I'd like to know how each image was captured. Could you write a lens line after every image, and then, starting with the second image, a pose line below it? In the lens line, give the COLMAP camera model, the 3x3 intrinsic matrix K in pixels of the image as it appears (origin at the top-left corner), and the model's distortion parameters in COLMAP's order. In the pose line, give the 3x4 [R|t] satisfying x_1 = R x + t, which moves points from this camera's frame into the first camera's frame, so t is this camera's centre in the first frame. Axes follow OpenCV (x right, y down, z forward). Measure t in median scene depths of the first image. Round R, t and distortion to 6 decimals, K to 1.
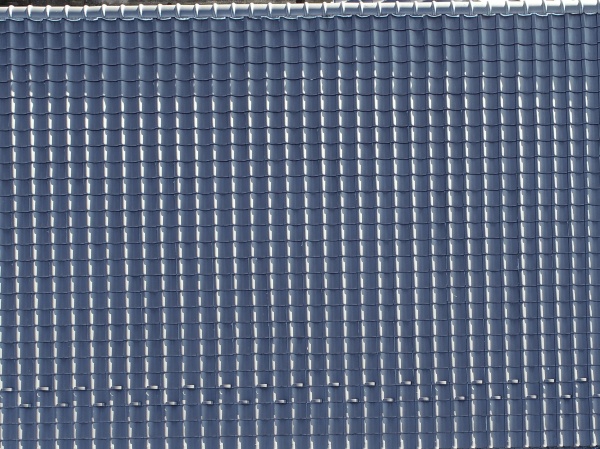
lens RADIAL K [[404.8, 0, 299.8], [0, 404.8, 225.4], [0, 0, 1]] dist [-0.002384, 0.004886]
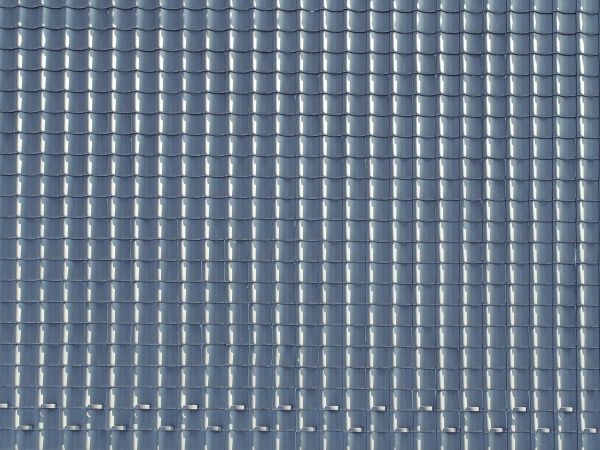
lens RADIAL K [[404.8, 0, 300.0], [0, 404.8, 224.1], [0, 0, 1]] dist [-0.002384, 0.004886]
pose [[0.999608, 0.025202, 0.012208, 0.006036], [-0.025058, 0.999617, -0.011776, 0.055685], [-0.012500, 0.011466, 0.999856, 0.231086]]
